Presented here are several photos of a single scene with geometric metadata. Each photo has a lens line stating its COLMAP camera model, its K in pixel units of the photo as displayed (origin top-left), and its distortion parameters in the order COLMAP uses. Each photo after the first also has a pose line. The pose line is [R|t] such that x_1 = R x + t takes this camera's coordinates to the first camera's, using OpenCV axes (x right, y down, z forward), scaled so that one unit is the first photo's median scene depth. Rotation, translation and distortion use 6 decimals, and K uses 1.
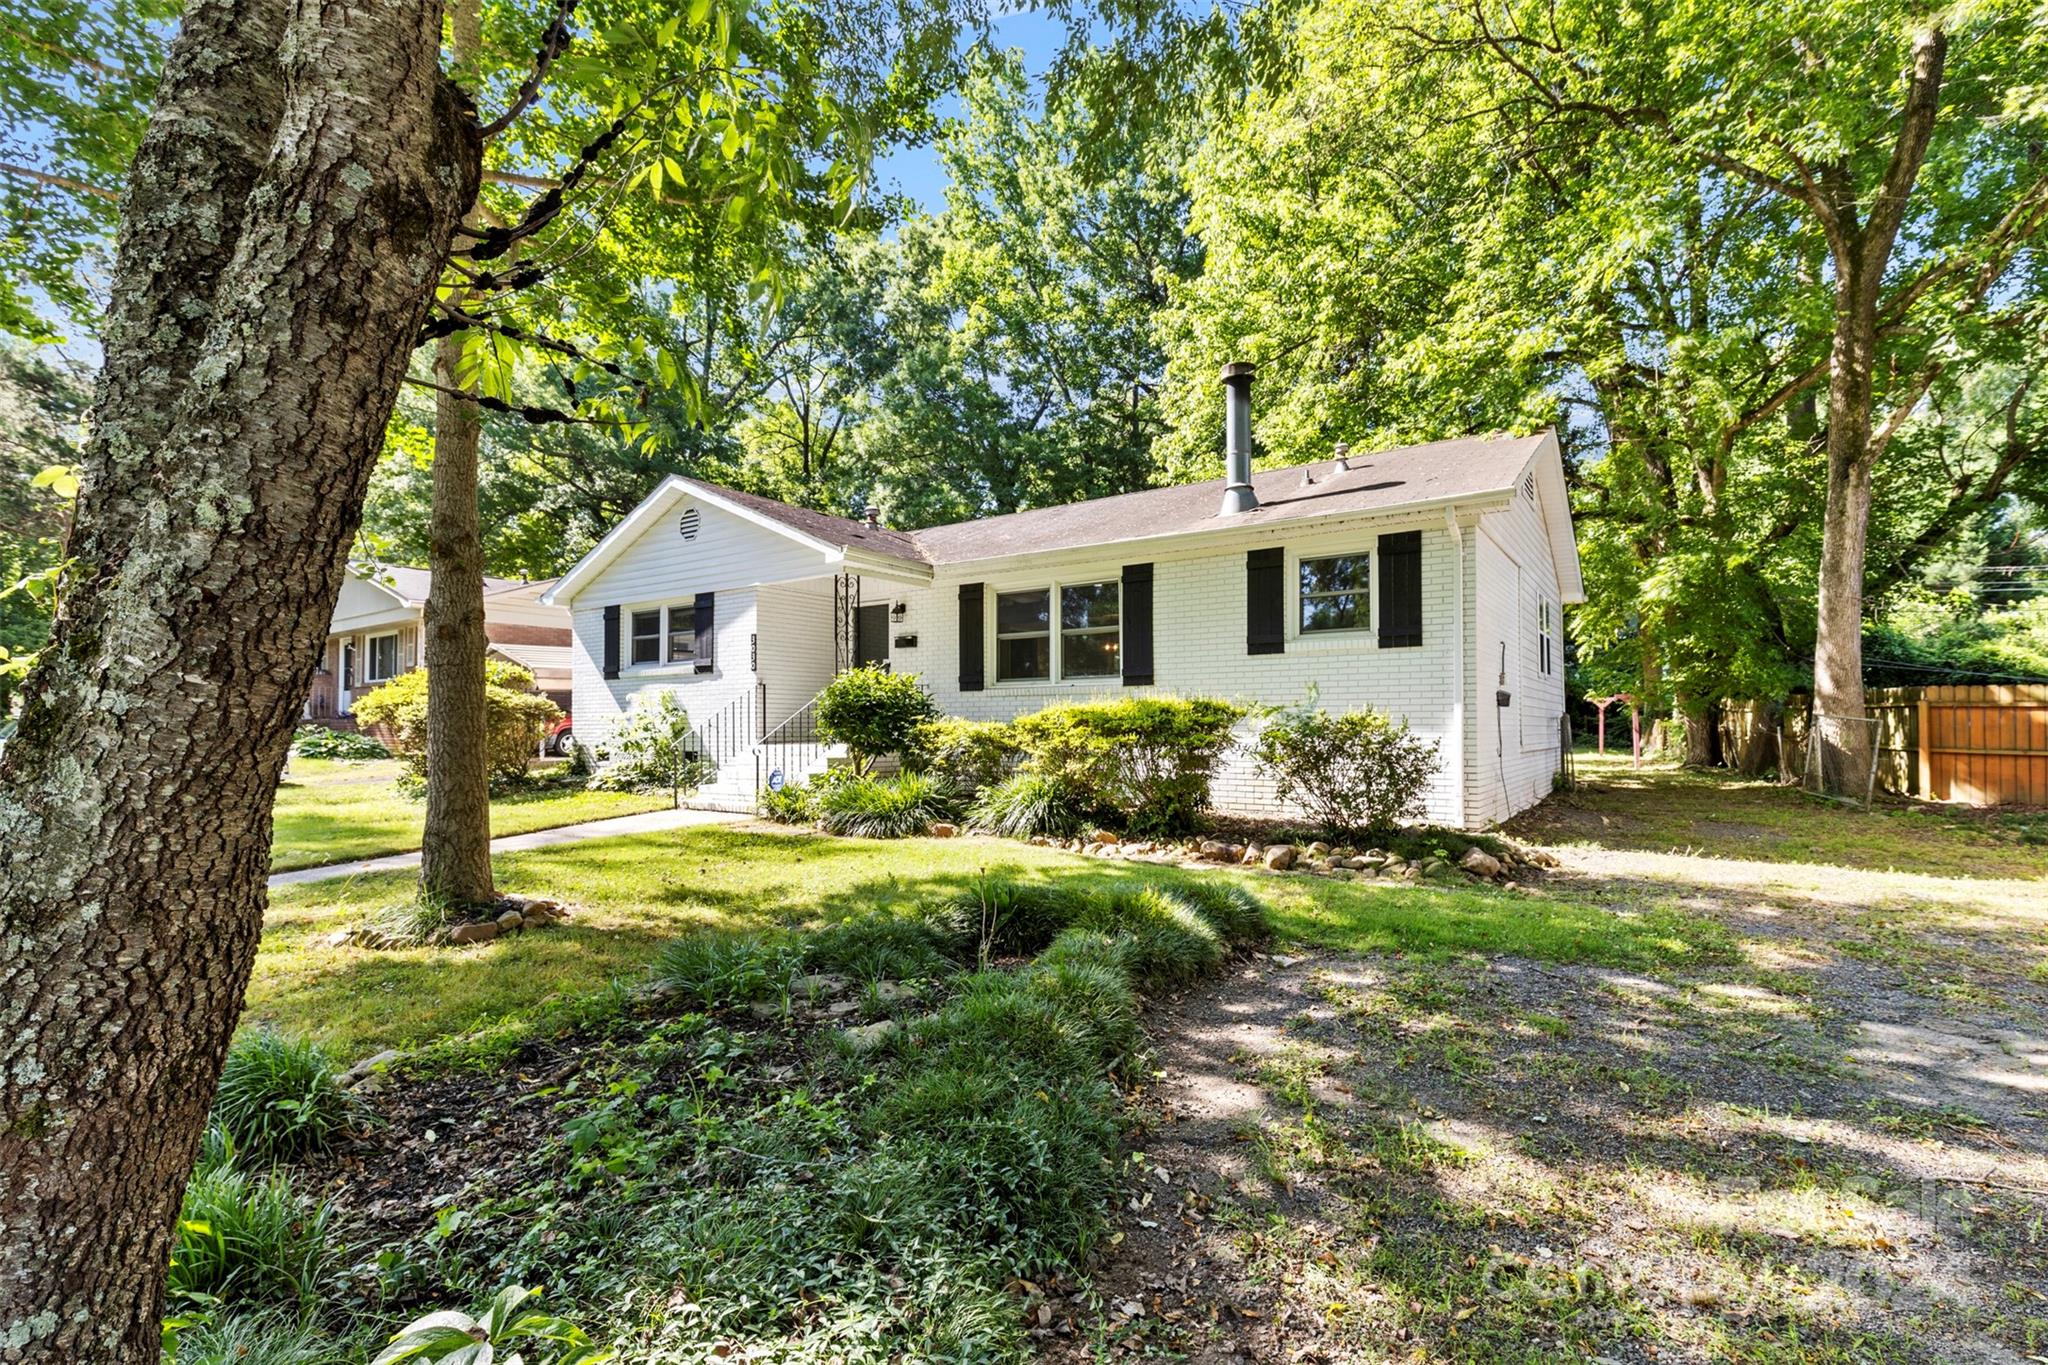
lens RADIAL K [[923.6, 0, 1028.1], [0, 923.6, 692.9], [0, 0, 1]] dist [0.003183, -0.000833]
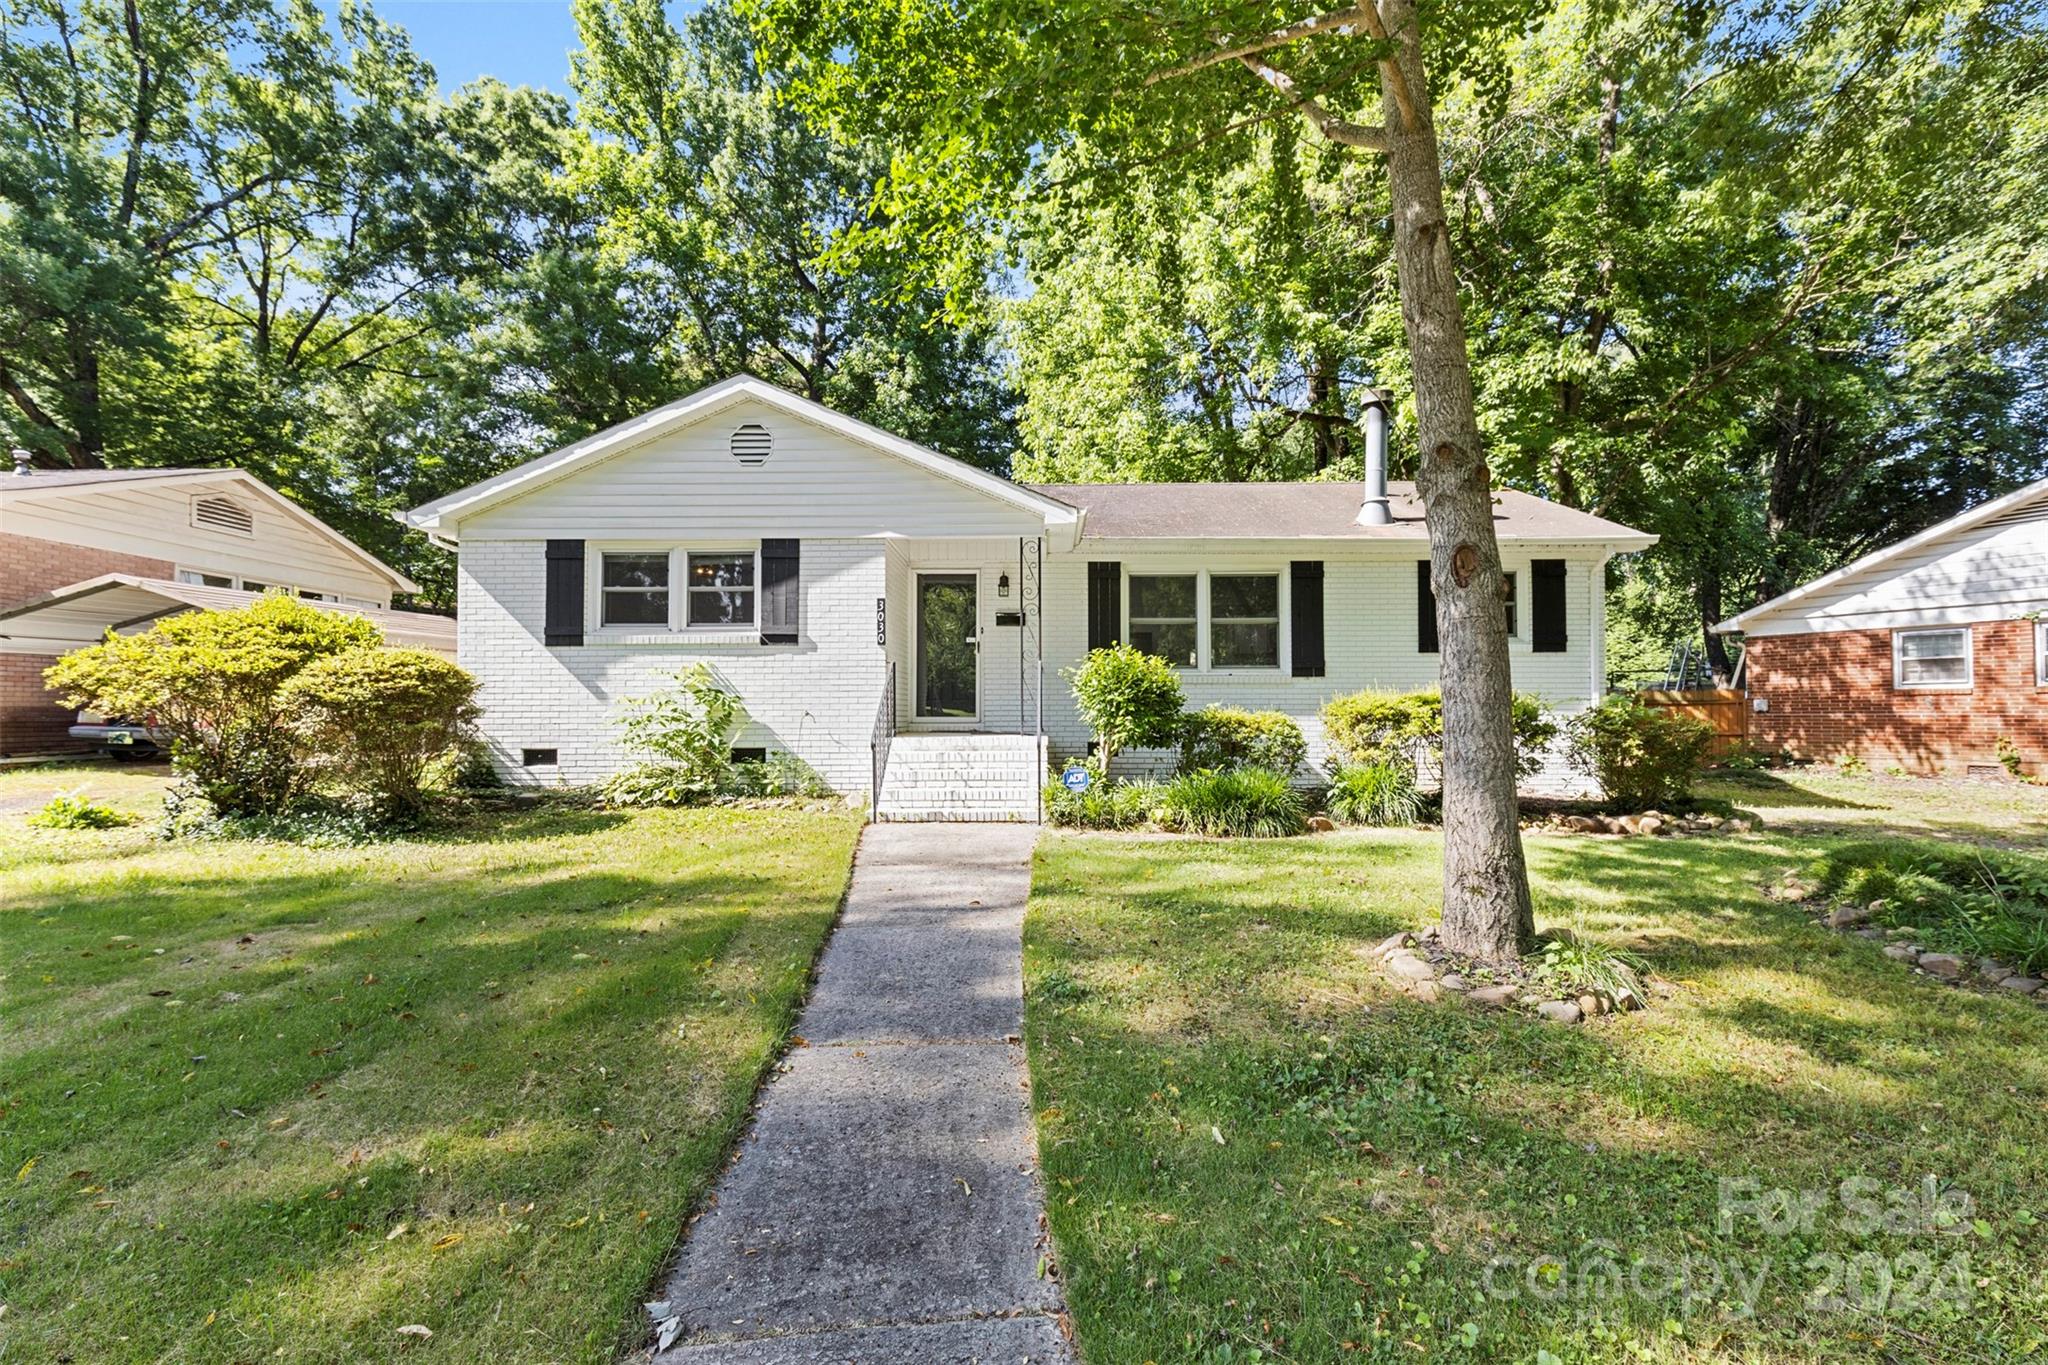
lens RADIAL K [[923.6, 0, 1020.6], [0, 923.6, 679.2], [0, 0, 1]] dist [0.003183, -0.000833]
pose [[0.821883, 0.024076, 0.569148, -0.662527], [-0.022470, 0.999699, -0.009841, 0.011349], [-0.569213, -0.004701, 0.822176, 0.284280]]
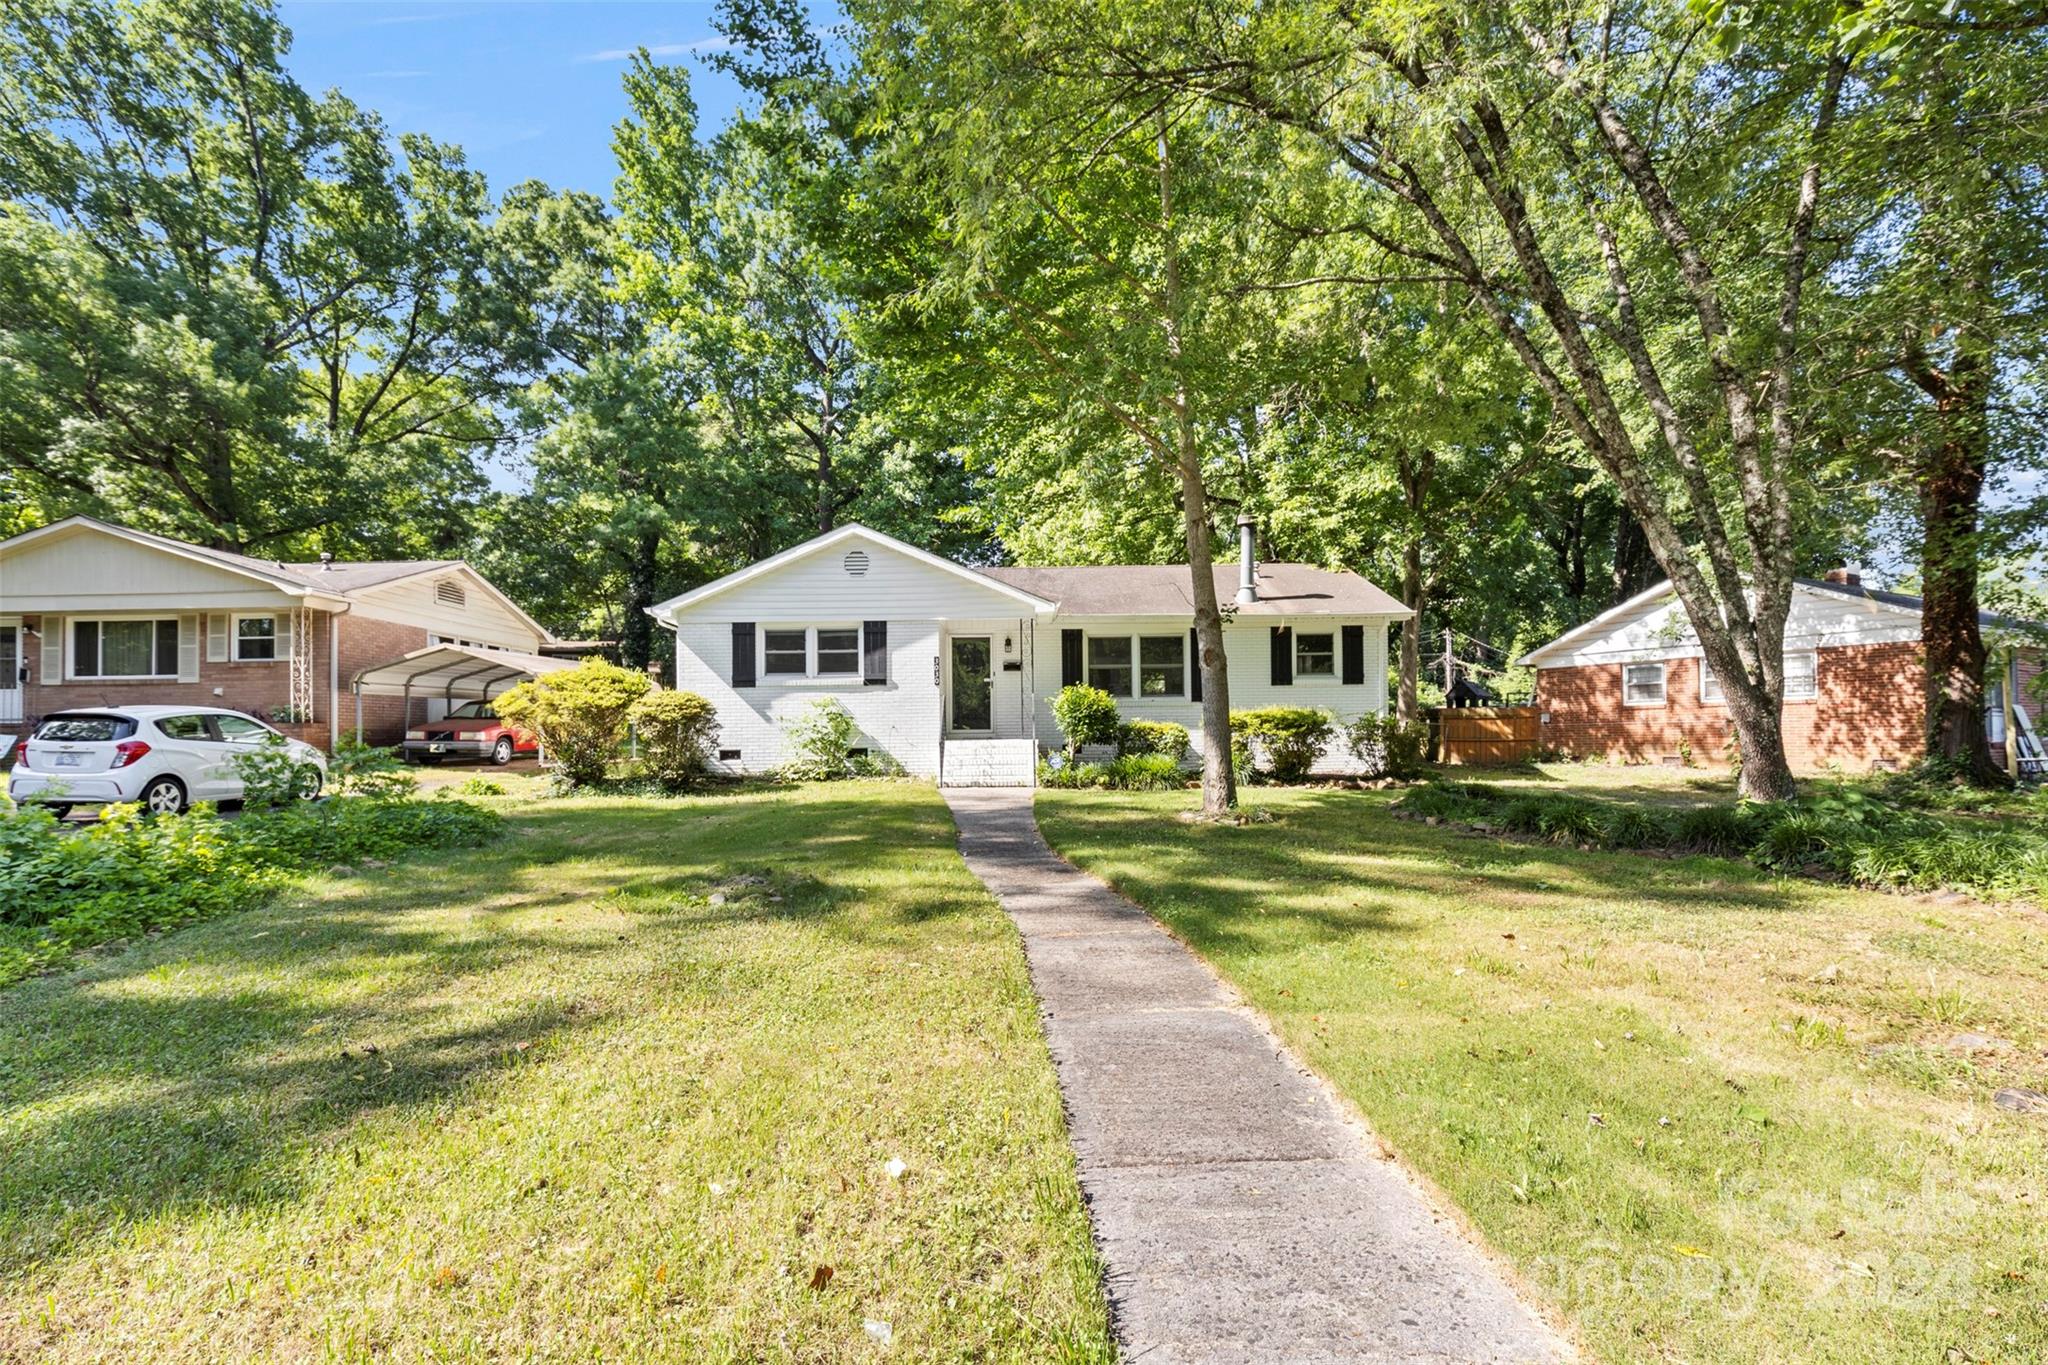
lens RADIAL K [[923.6, 0, 1017.2], [0, 923.6, 731.9], [0, 0, 1]] dist [0.003183, -0.000833]
pose [[0.810765, -0.000967, 0.585371, -0.992837], [-0.012105, 0.999757, 0.018418, 0.018113], [-0.585247, -0.022019, 0.810556, -0.136139]]
